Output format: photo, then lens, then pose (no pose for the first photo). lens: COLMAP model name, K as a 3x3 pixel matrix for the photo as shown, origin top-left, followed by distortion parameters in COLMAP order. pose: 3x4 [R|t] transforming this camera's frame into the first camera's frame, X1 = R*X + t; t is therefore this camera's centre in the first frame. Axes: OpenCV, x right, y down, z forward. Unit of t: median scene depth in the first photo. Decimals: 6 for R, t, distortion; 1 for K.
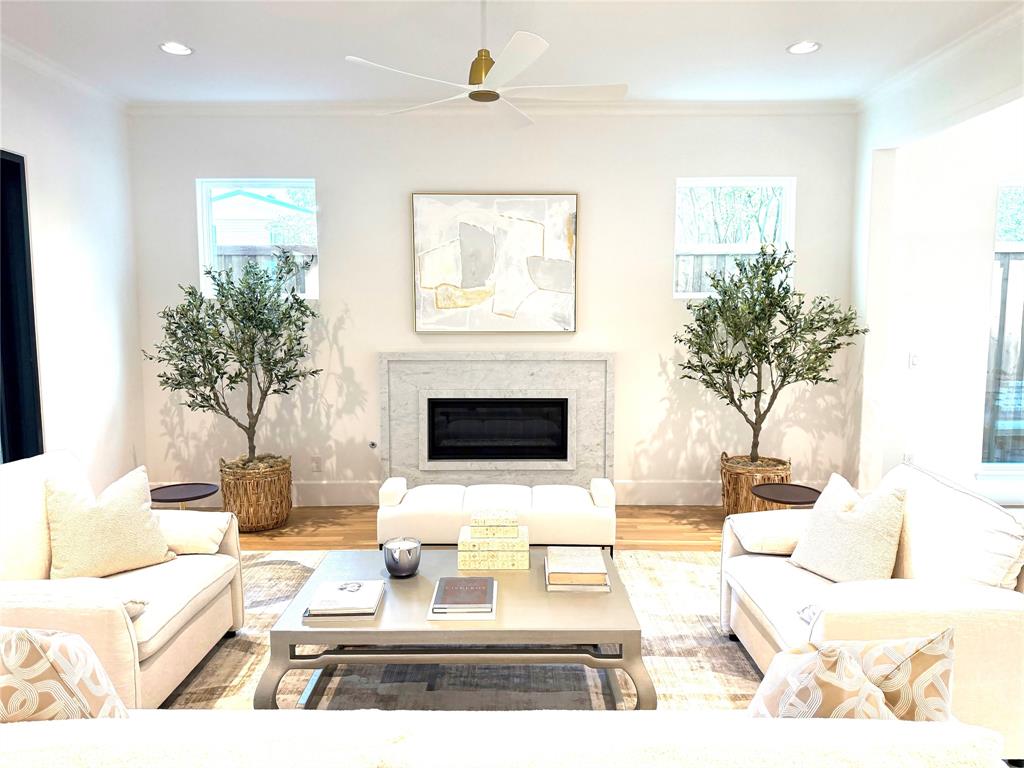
lens RADIAL K [[725.0, 0, 496.8], [0, 725.0, 388.2], [0, 0, 1]] dist [0.004553, -0.001275]
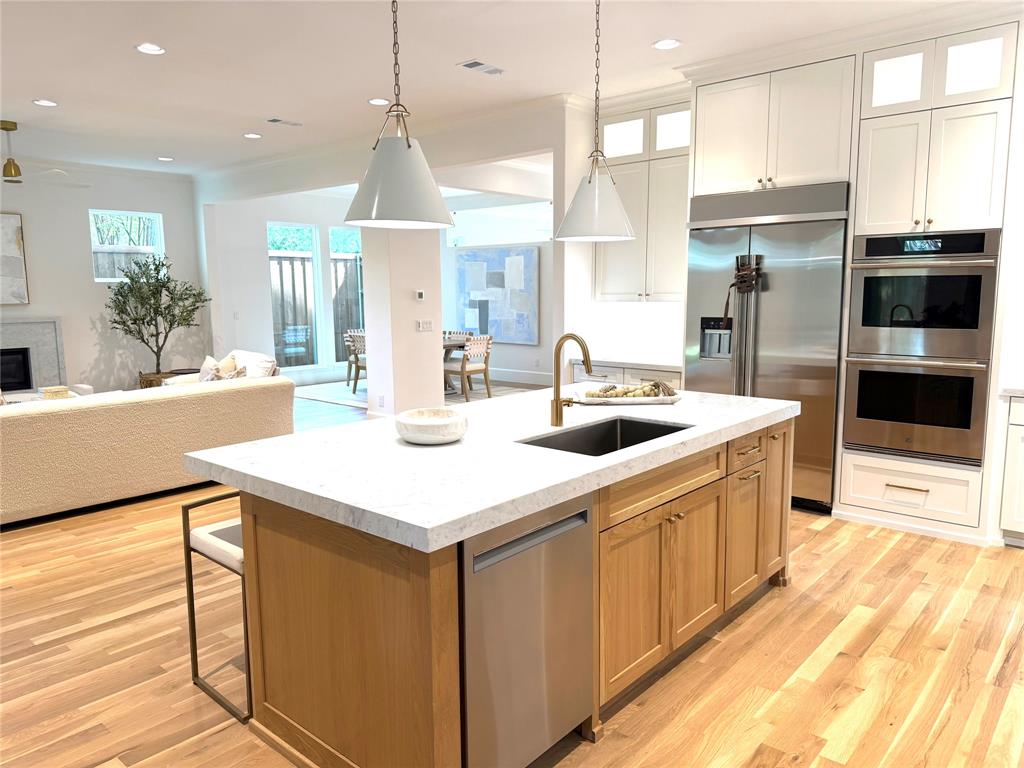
lens RADIAL K [[725.0, 0, 496.8], [0, 725.0, 388.2], [0, 0, 1]] dist [0.004553, -0.001275]
pose [[0.656994, -0.106911, 0.746277, -0.440871], [0.088128, 0.993998, 0.064814, 0.094230], [-0.748727, 0.023185, 0.662473, -0.816620]]
